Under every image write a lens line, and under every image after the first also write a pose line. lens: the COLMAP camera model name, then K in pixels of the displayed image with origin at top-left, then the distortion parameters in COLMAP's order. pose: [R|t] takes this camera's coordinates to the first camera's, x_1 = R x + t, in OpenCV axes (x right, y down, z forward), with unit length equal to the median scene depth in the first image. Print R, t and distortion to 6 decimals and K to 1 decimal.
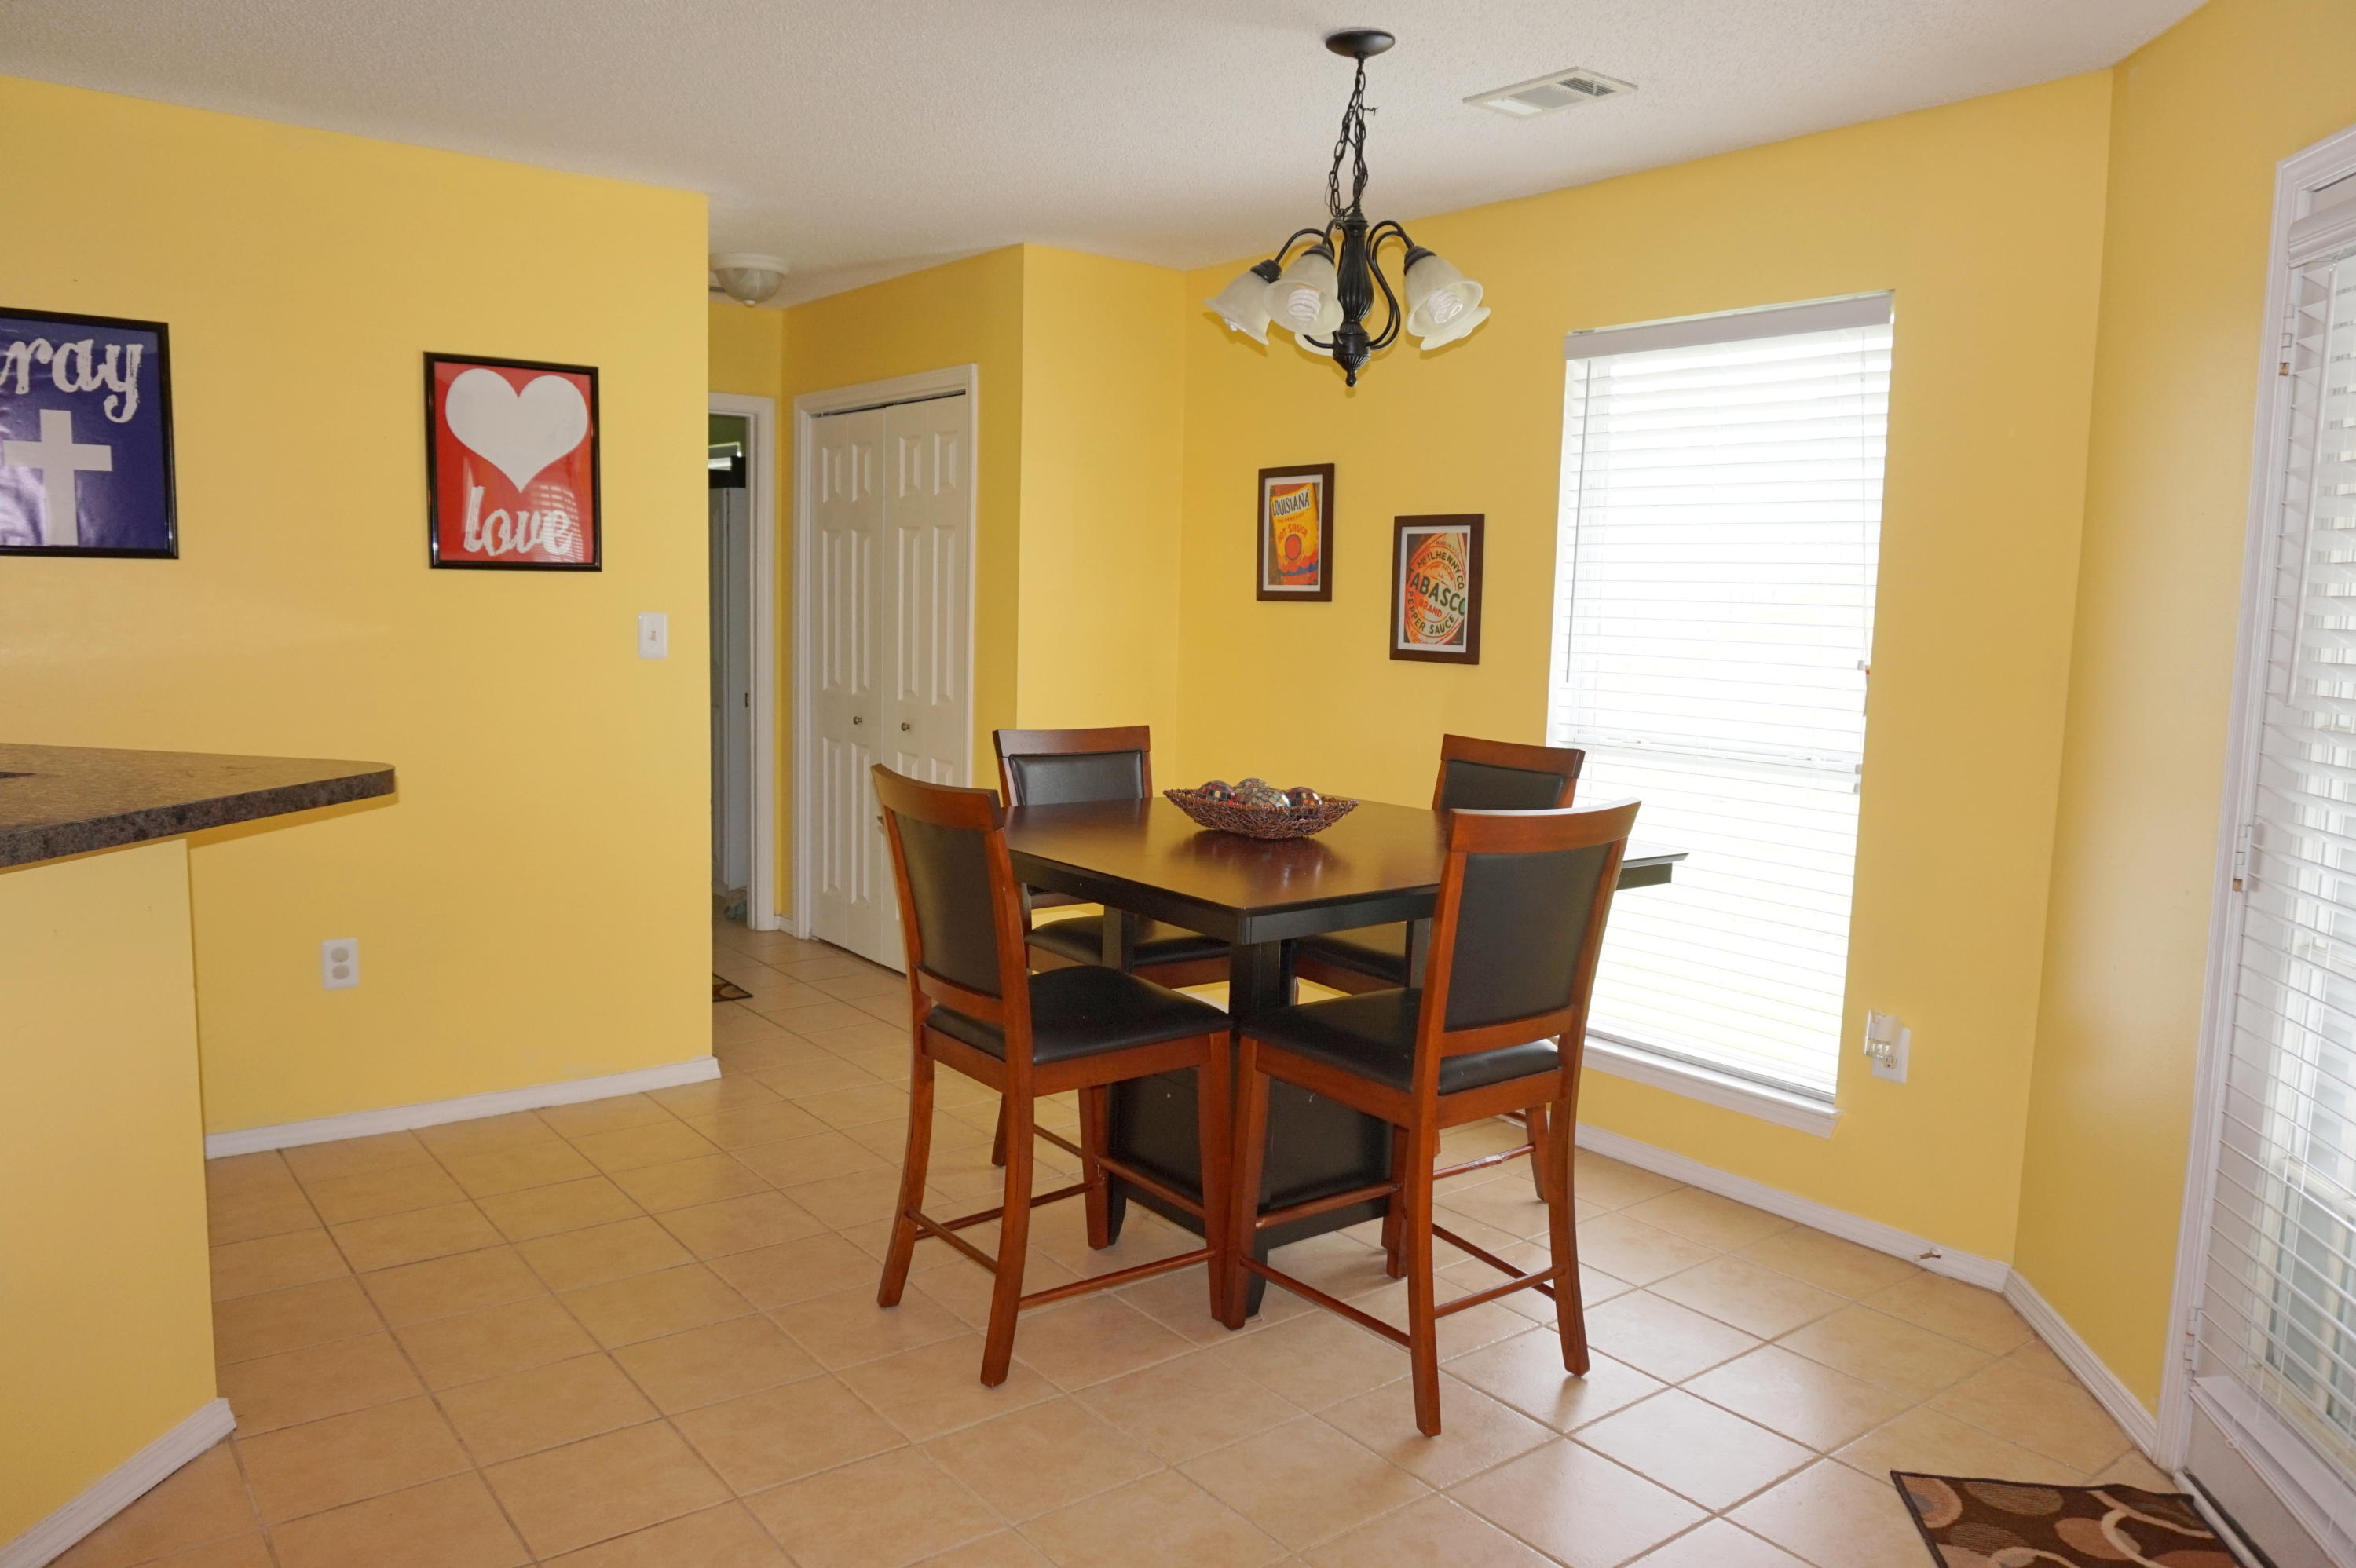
lens RADIAL K [[1639.8, 0, 1178.0], [0, 1639.8, 784.0], [0, 0, 1]] dist [-0.029851, 0.003718]
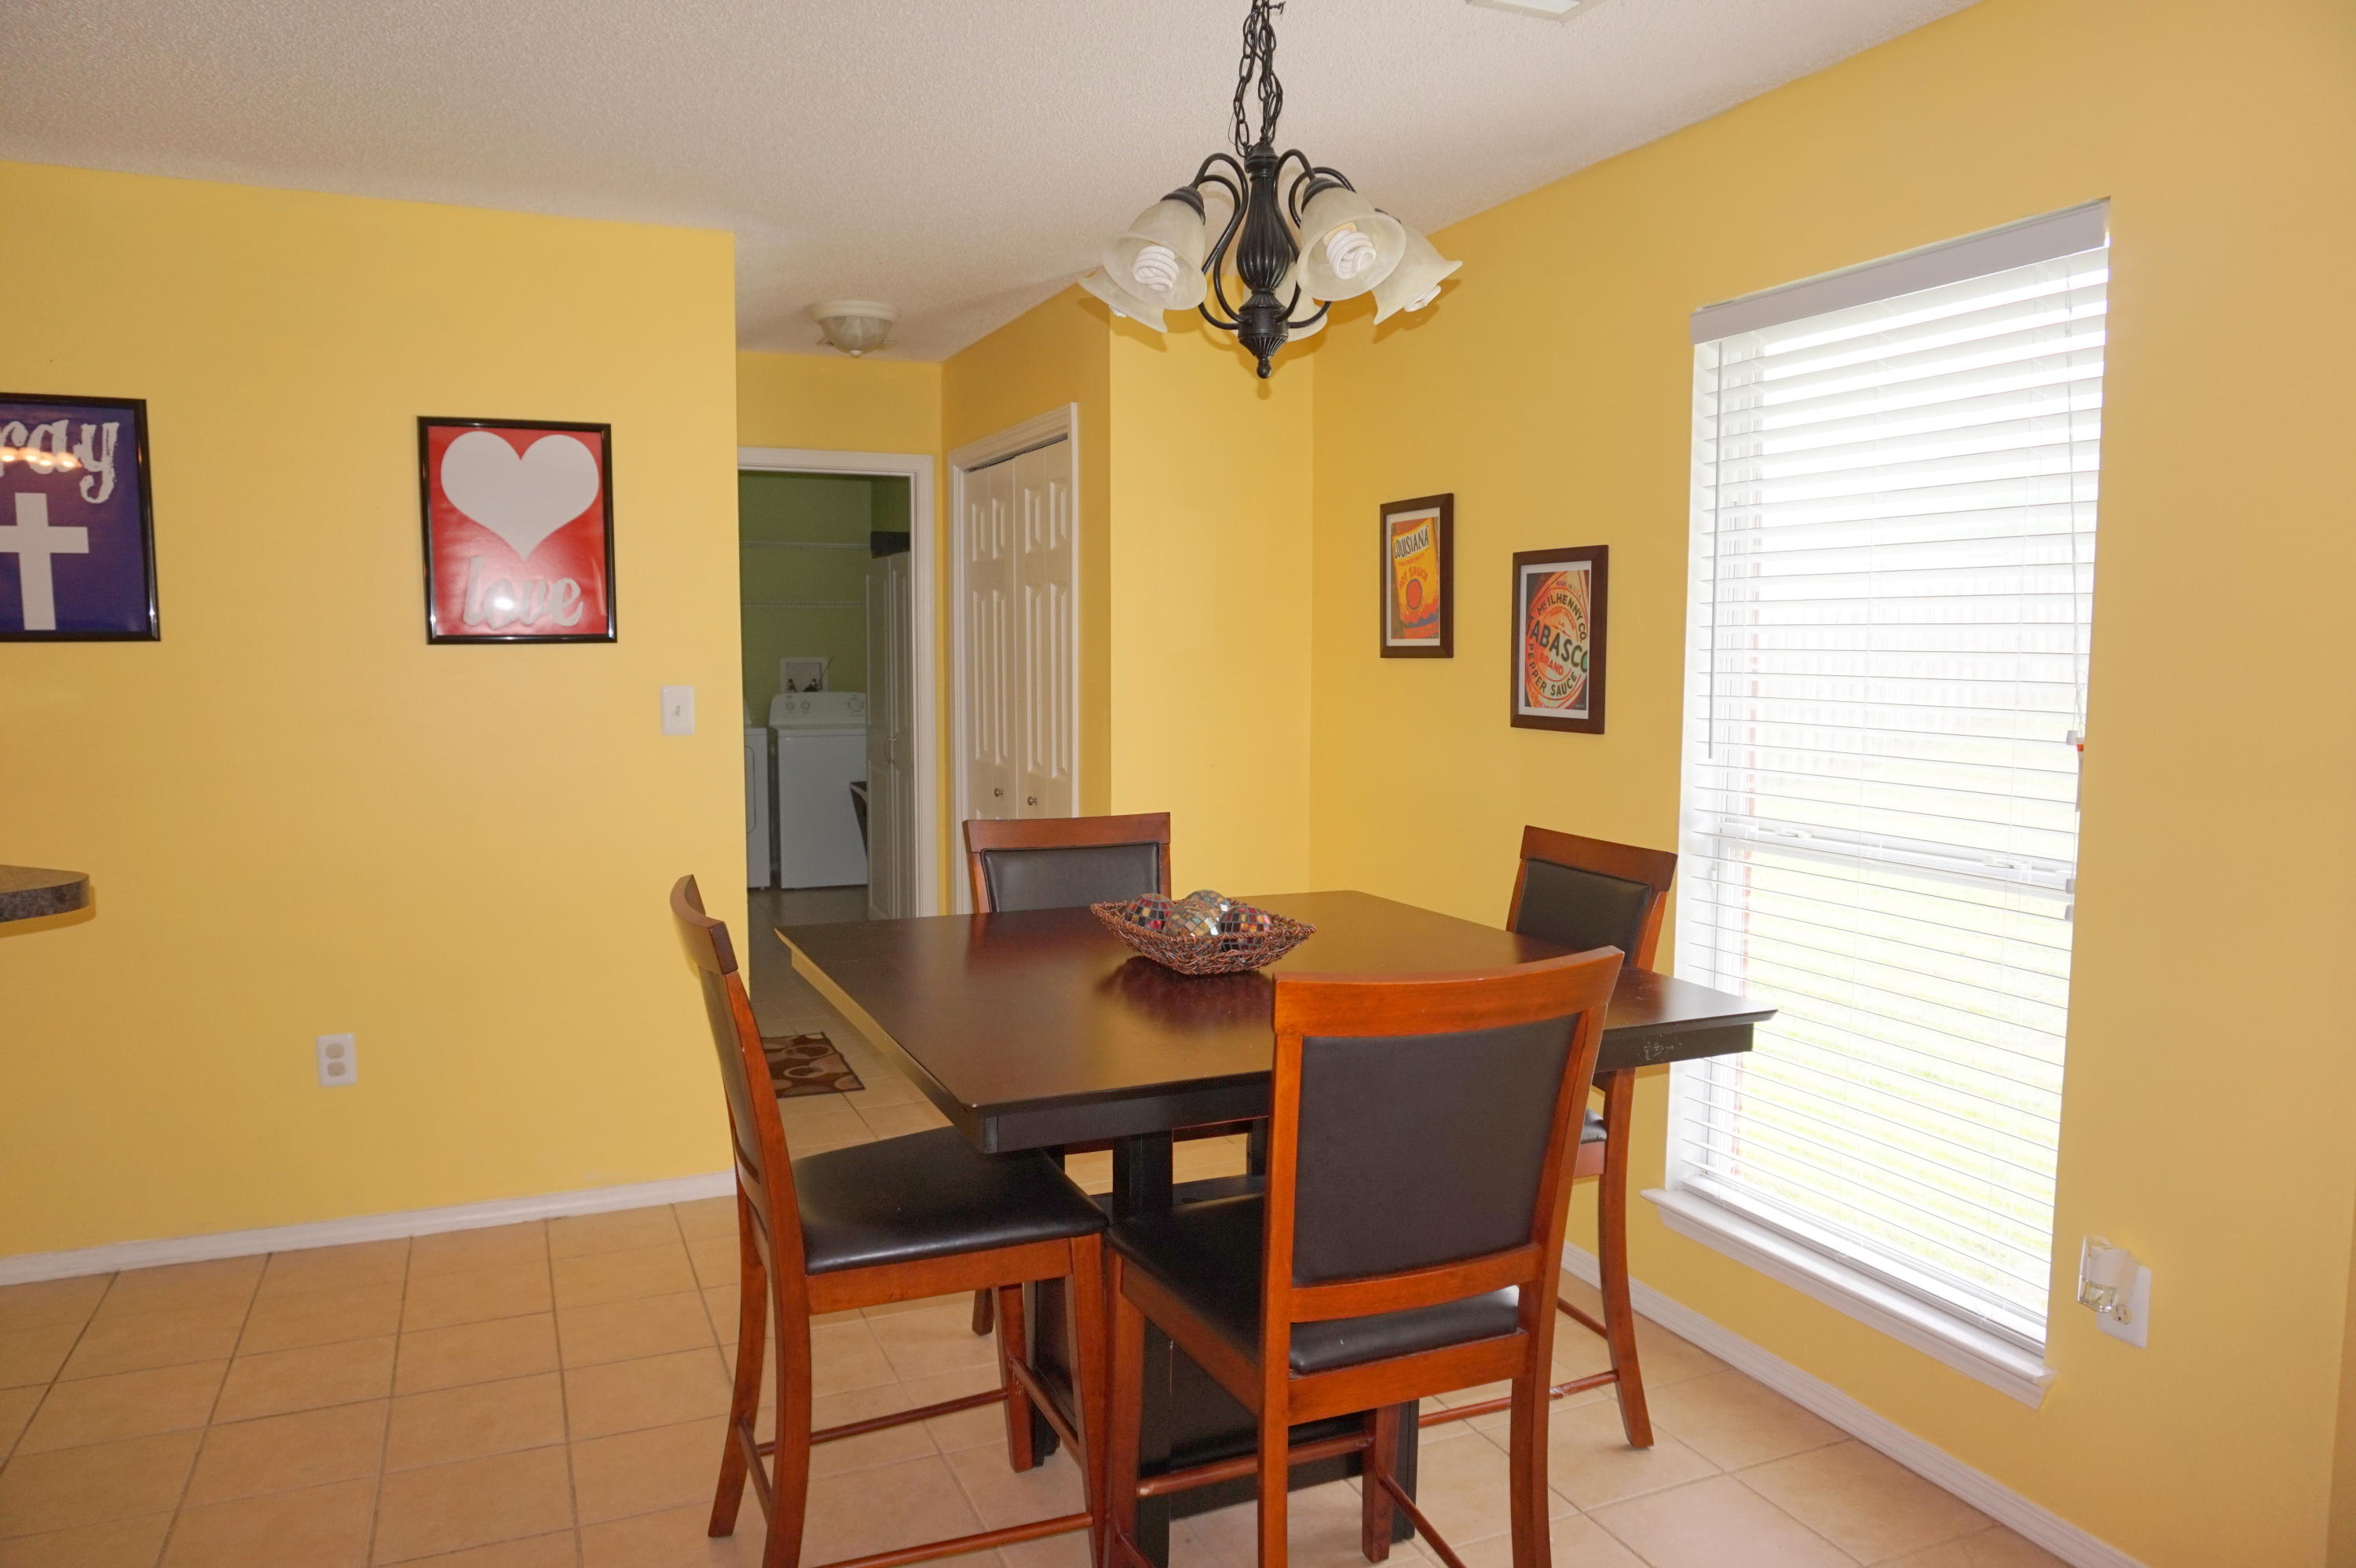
lens RADIAL K [[1580.1, 0, 1178.0], [0, 1580.1, 784.0], [0, 0, 1]] dist [-0.027402, 0.002979]
pose [[0.969697, -0.001097, -0.244307, 0.186270], [-0.005997, 0.999582, -0.028290, -0.027984], [0.244236, 0.028898, 0.969285, 0.225389]]
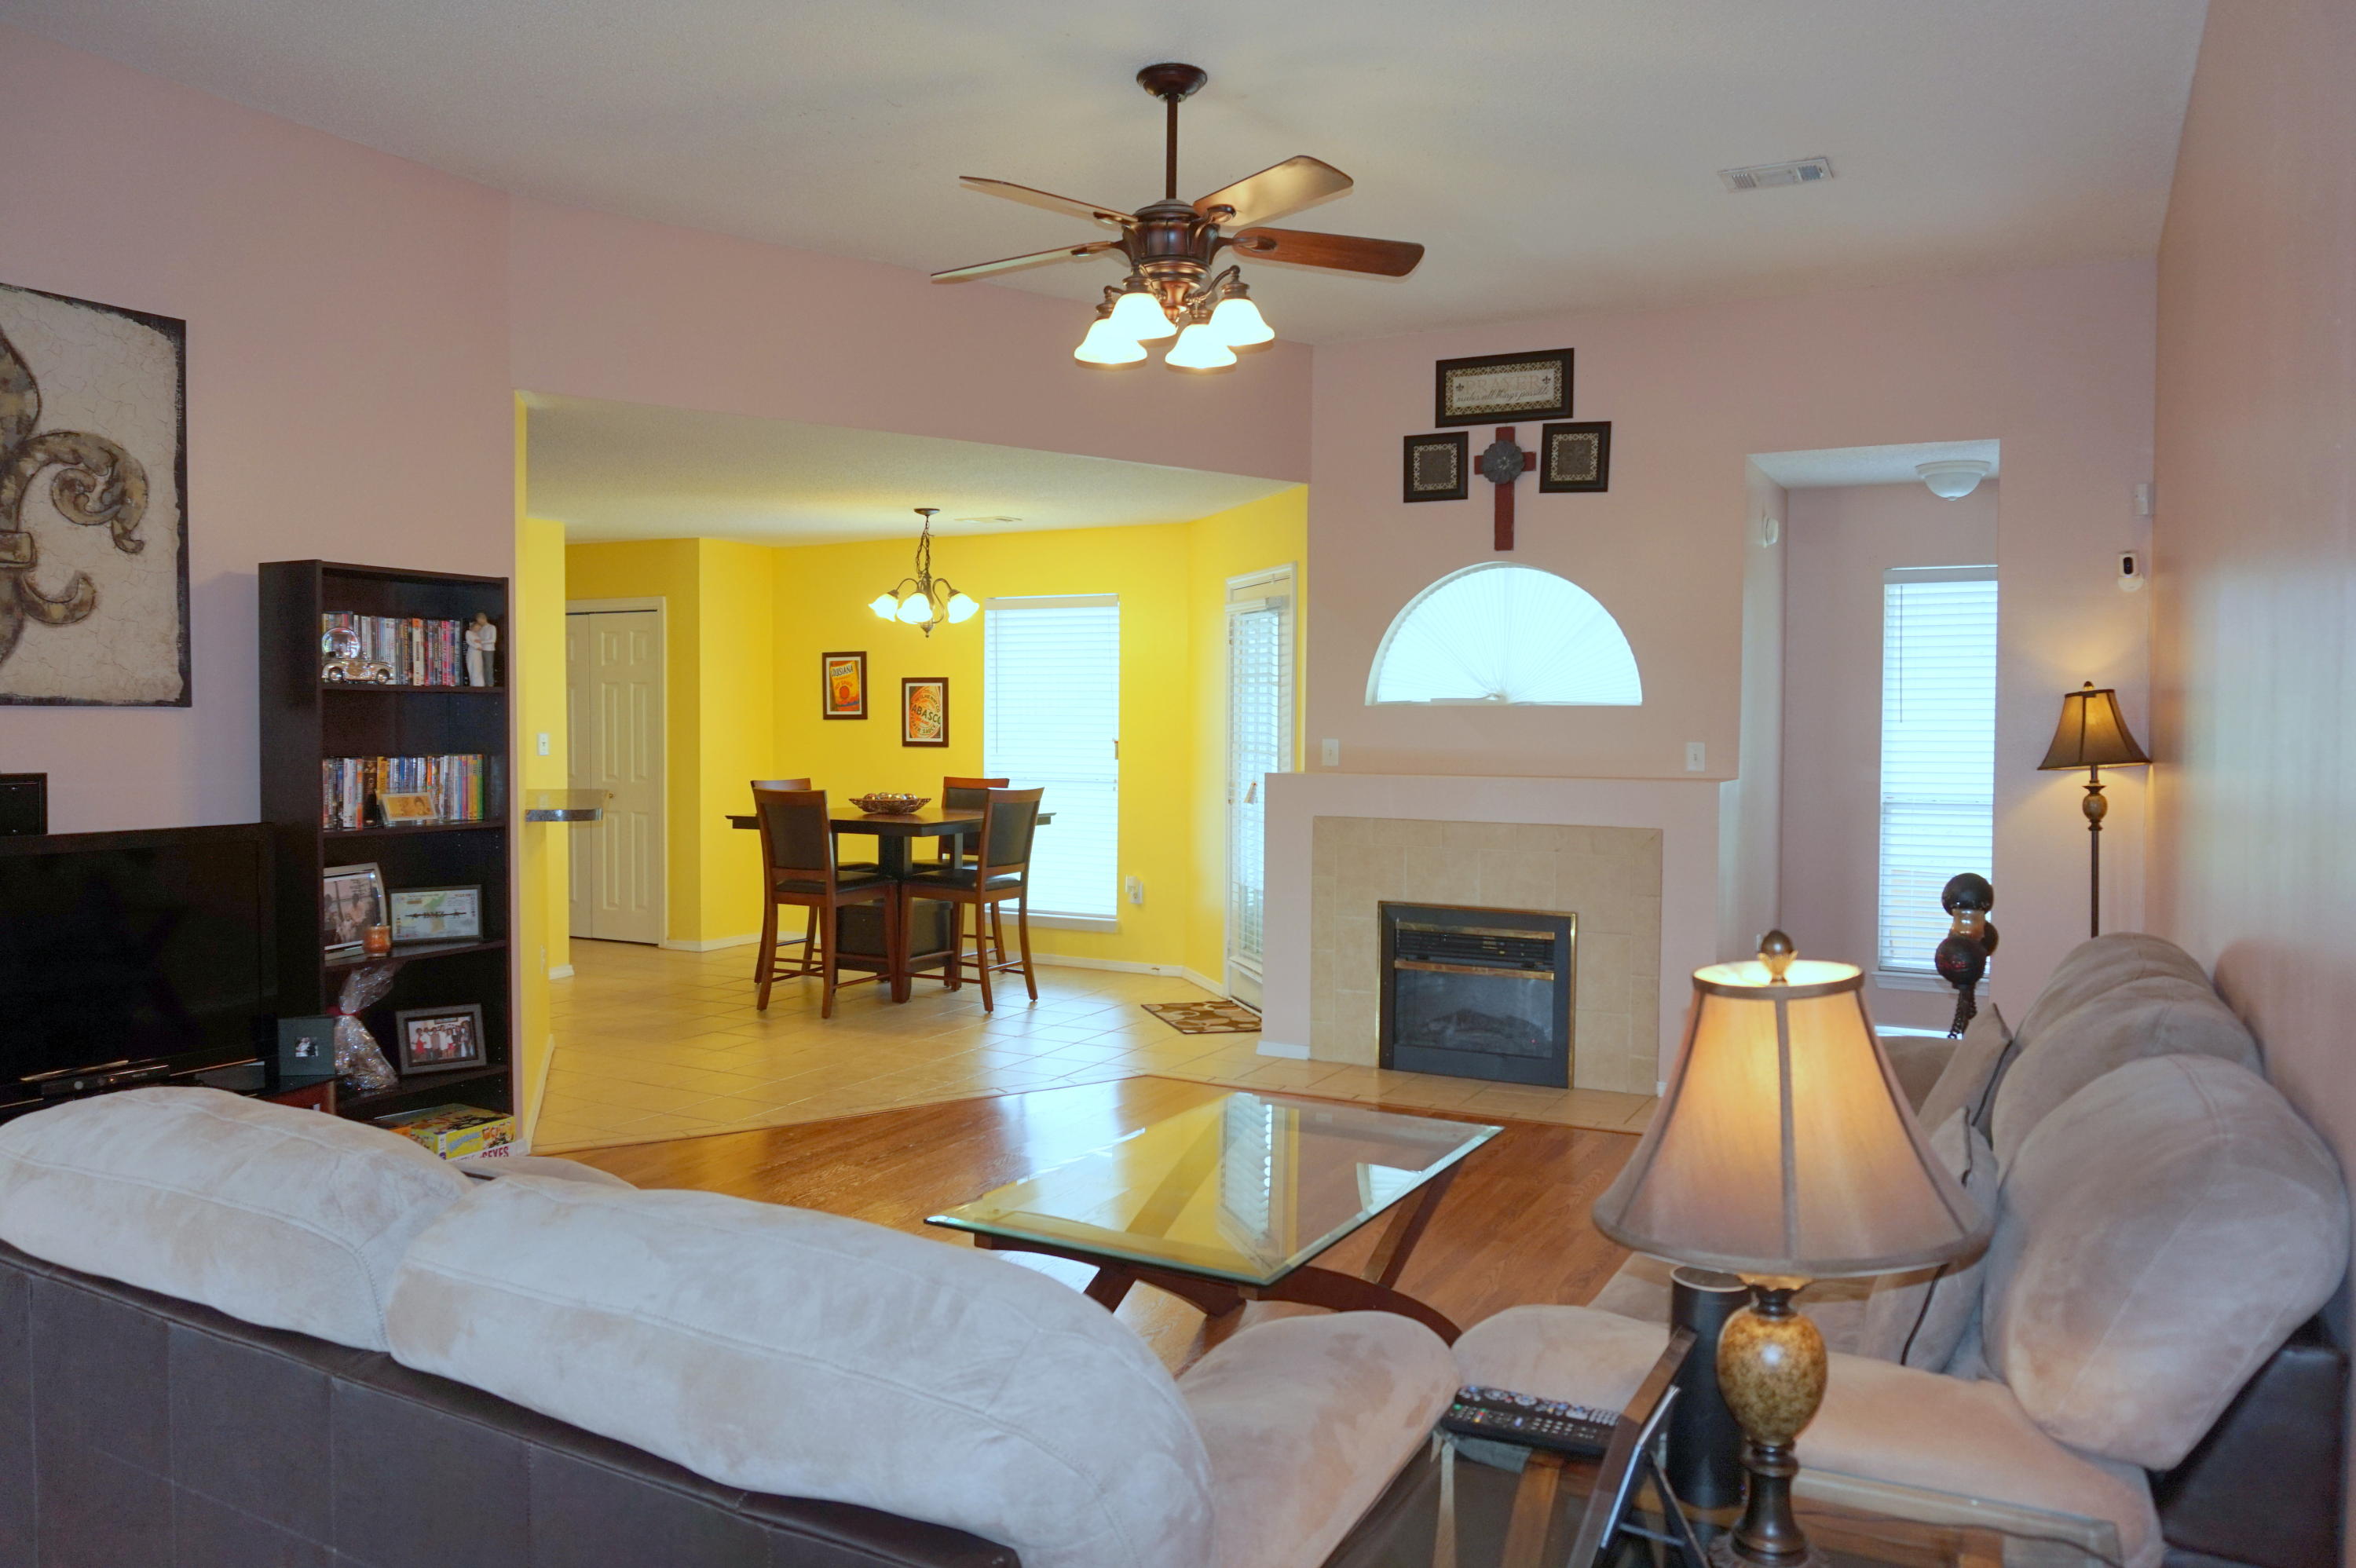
lens RADIAL K [[1695.4, 0, 1178.0], [0, 1695.4, 784.0], [0, 0, 1]] dist [-0.004489, -0.000412]
pose [[0.905913, -0.035615, 0.421963, -0.536679], [0.065439, 0.996261, -0.056403, 0.134089], [-0.418377, 0.078709, 0.904857, -1.261018]]
